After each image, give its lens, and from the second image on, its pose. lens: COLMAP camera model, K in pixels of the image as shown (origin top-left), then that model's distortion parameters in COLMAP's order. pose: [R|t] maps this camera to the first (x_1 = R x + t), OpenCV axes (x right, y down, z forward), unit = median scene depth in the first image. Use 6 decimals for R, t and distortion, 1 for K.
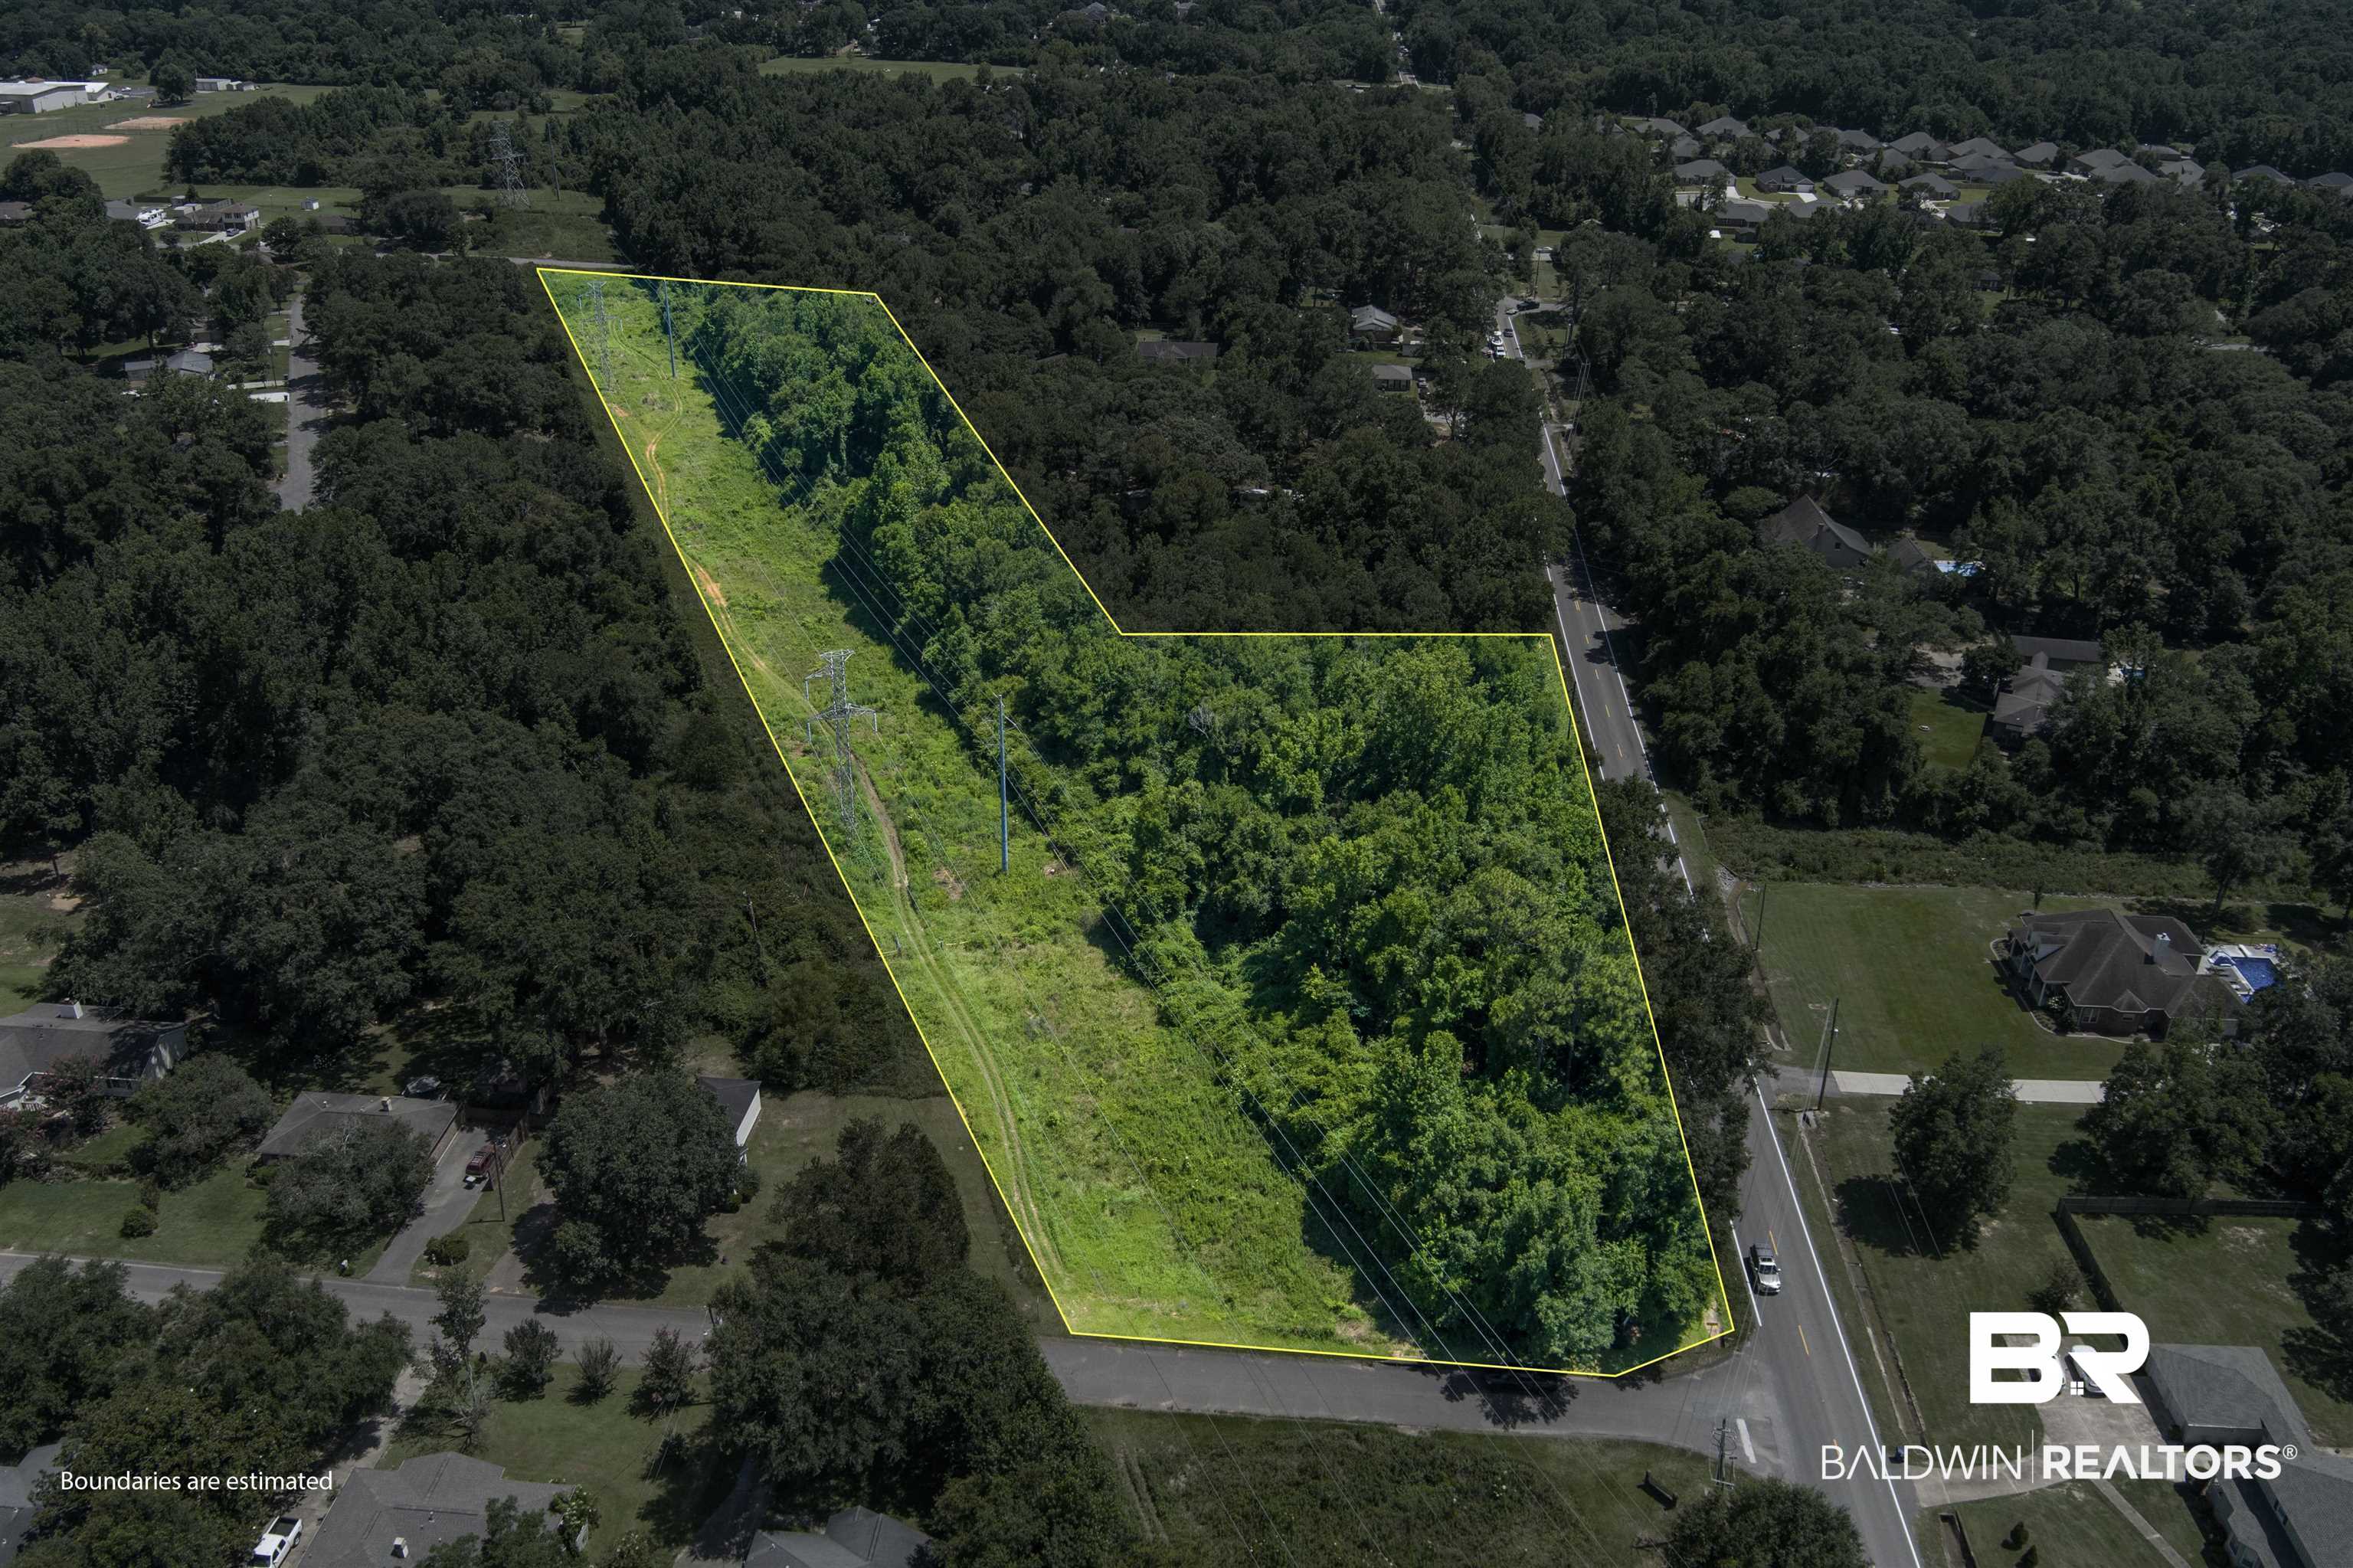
lens RADIAL K [[1890.3, 0, 1176.0], [0, 1890.3, 771.7], [0, 0, 1]] dist [-0.091503, 0.047990]
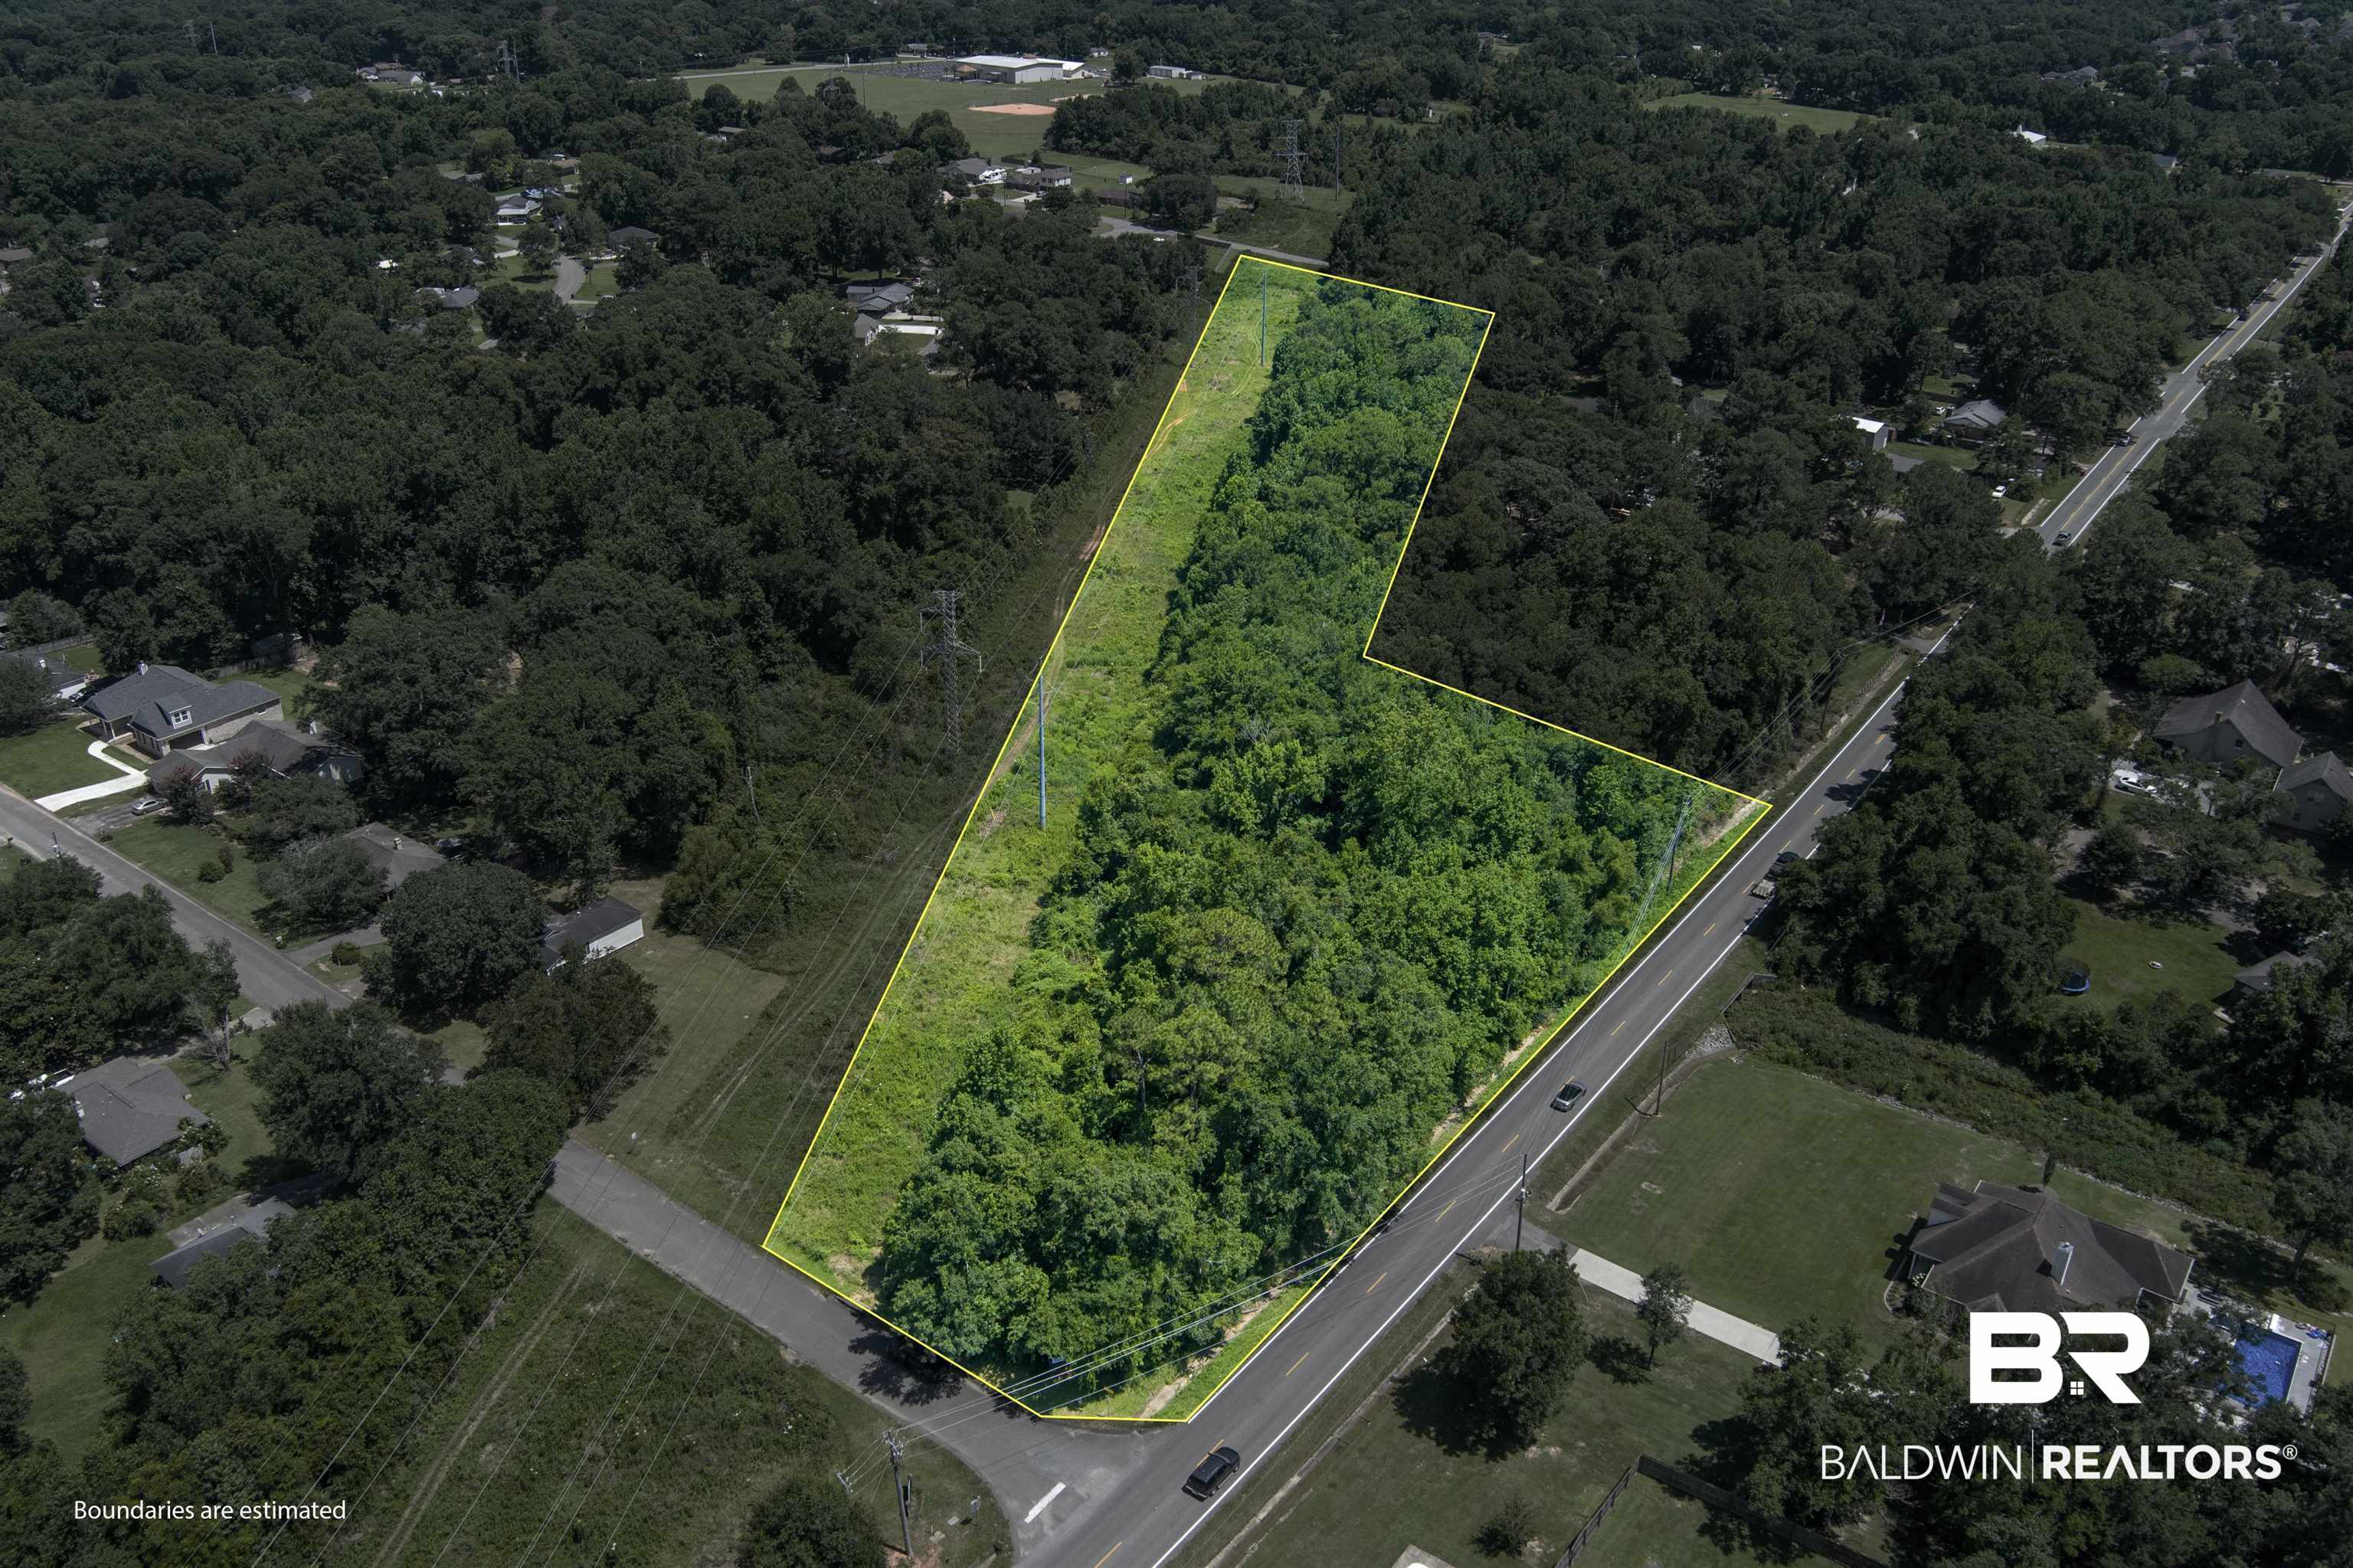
lens RADIAL K [[1890.3, 0, 1176.0], [0, 1890.3, 771.7], [0, 0, 1]] dist [-0.091503, 0.047990]
pose [[0.843936, 0.236759, -0.481371, 0.449993], [-0.244471, 0.968481, 0.047737, -0.043210], [0.477501, 0.077394, 0.875216, 0.093082]]
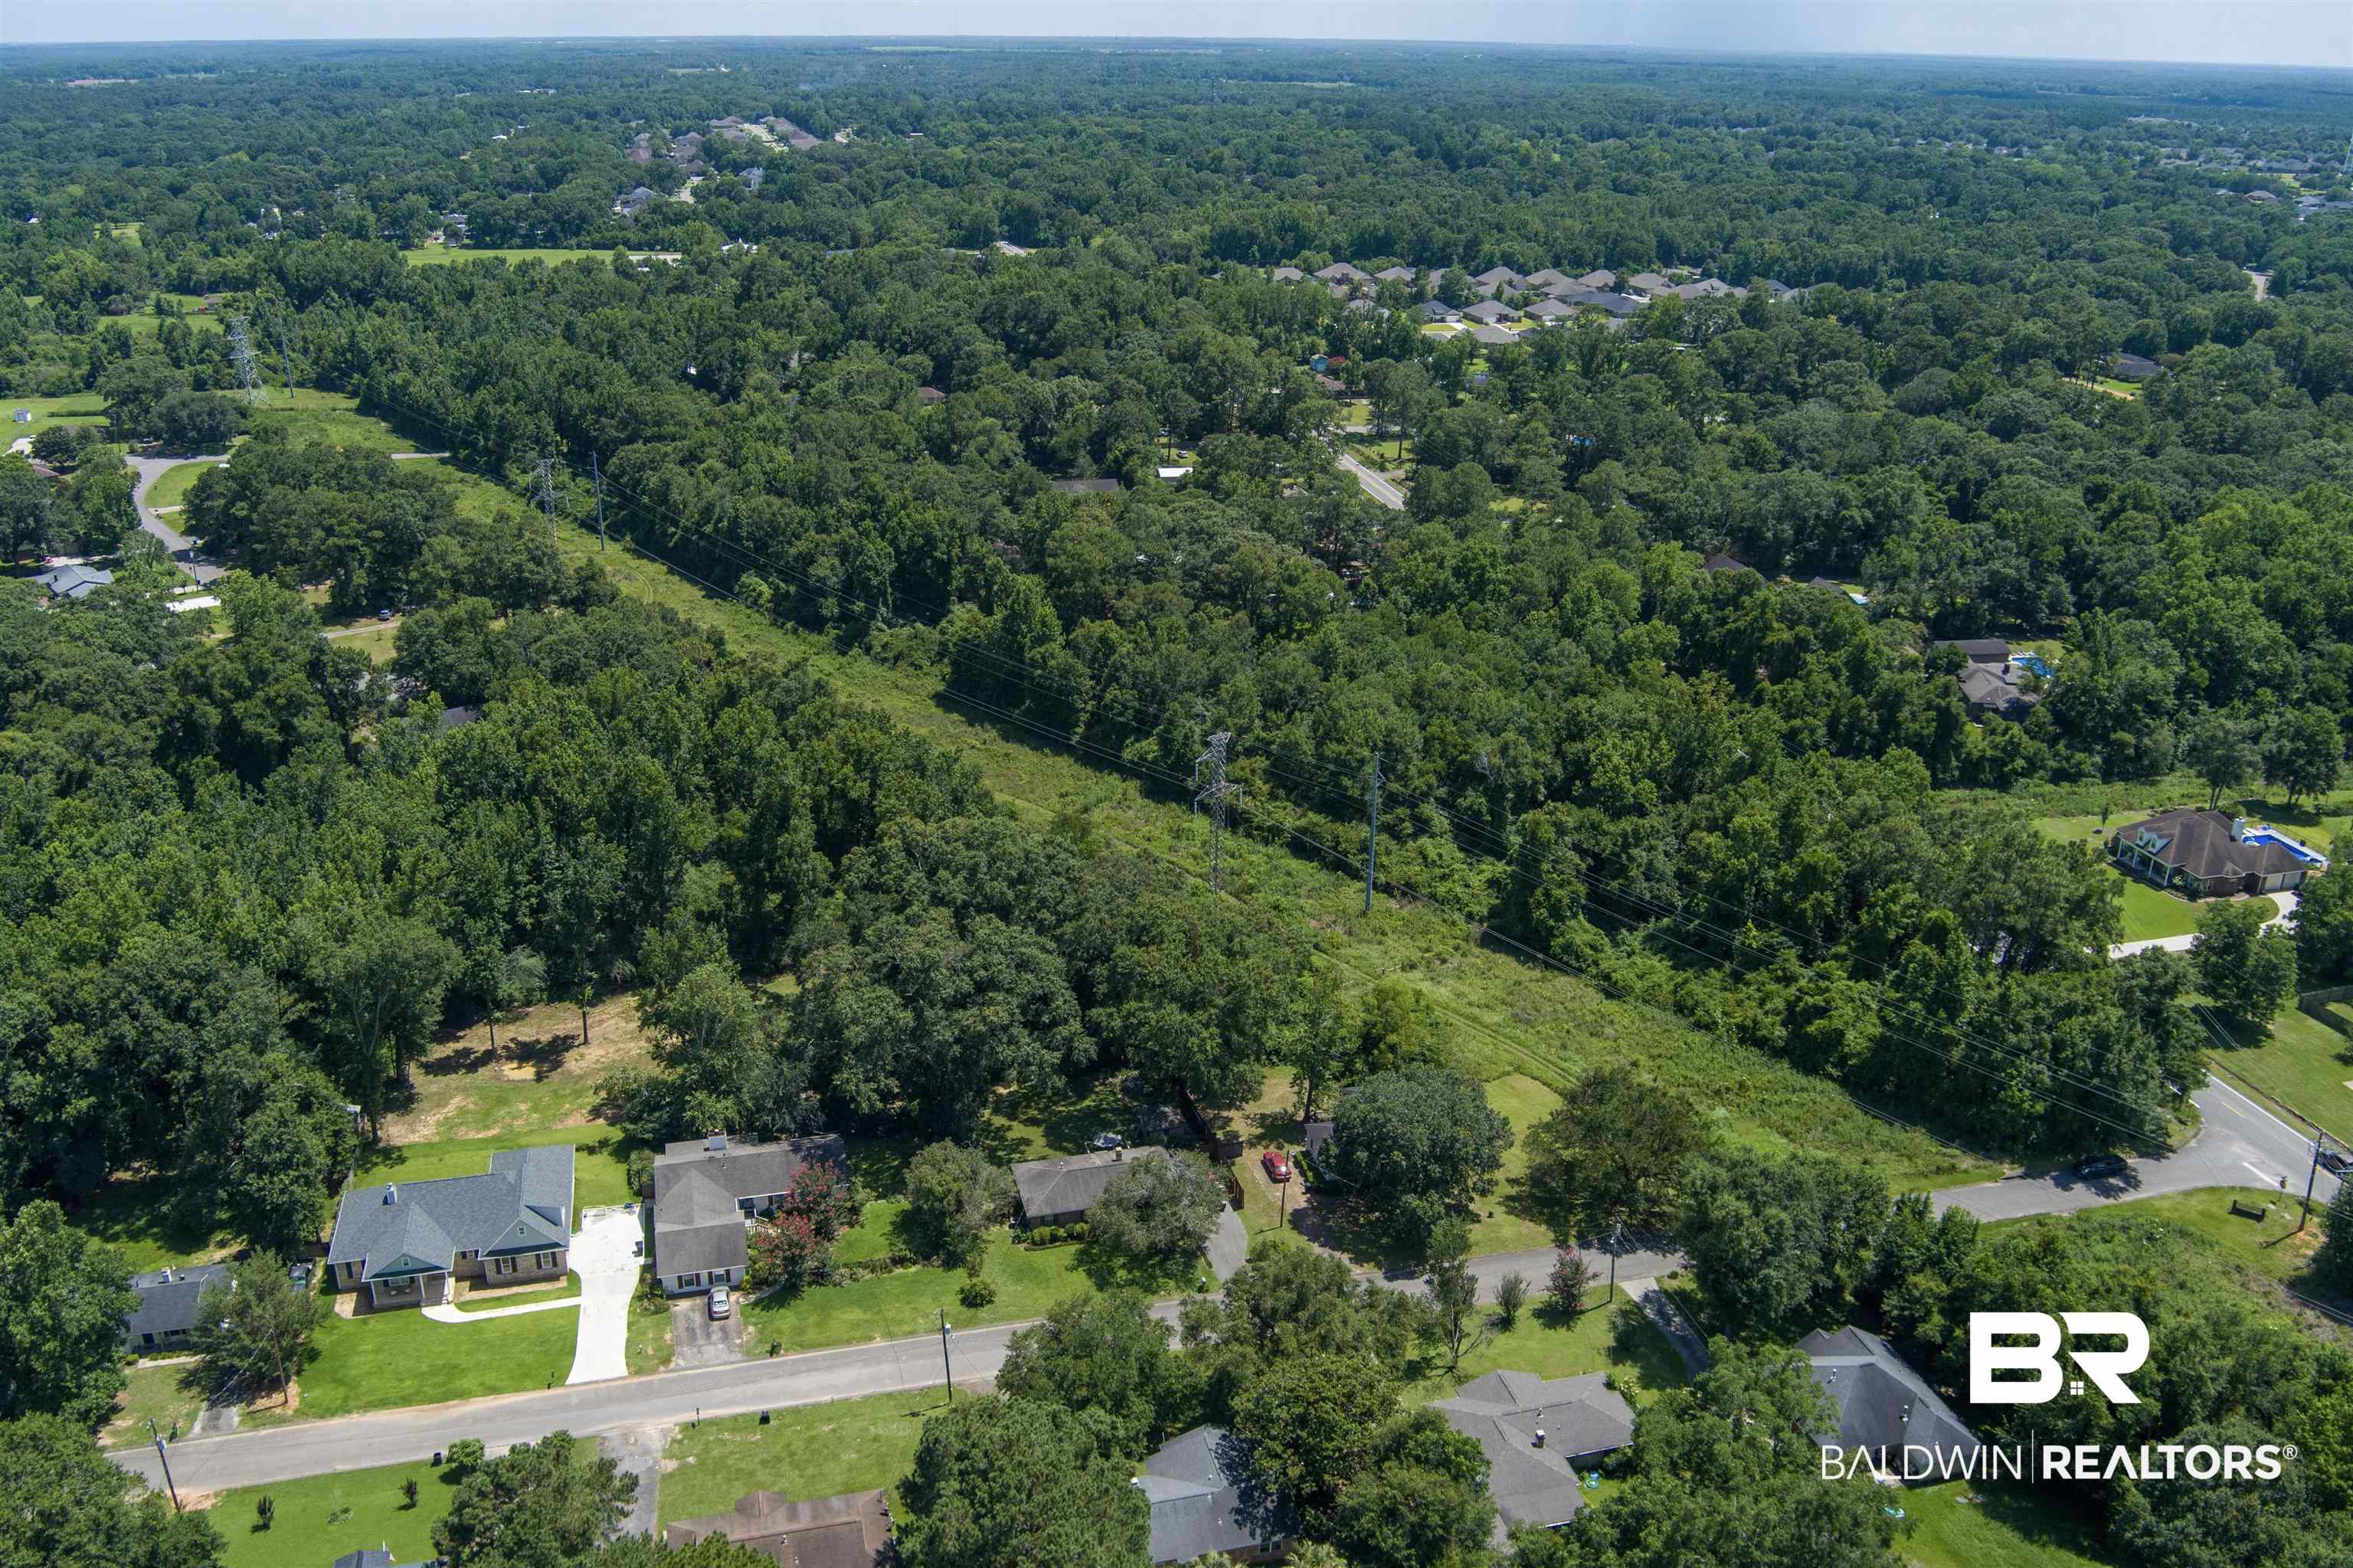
lens RADIAL K [[1890.3, 0, 1176.0], [0, 1890.3, 771.7], [0, 0, 1]] dist [-0.091503, 0.047990]
pose [[0.947824, -0.118694, 0.295875, -0.494847], [0.143307, 0.987680, -0.062858, 0.023019], [-0.284769, 0.101979, 0.953156, -0.056529]]
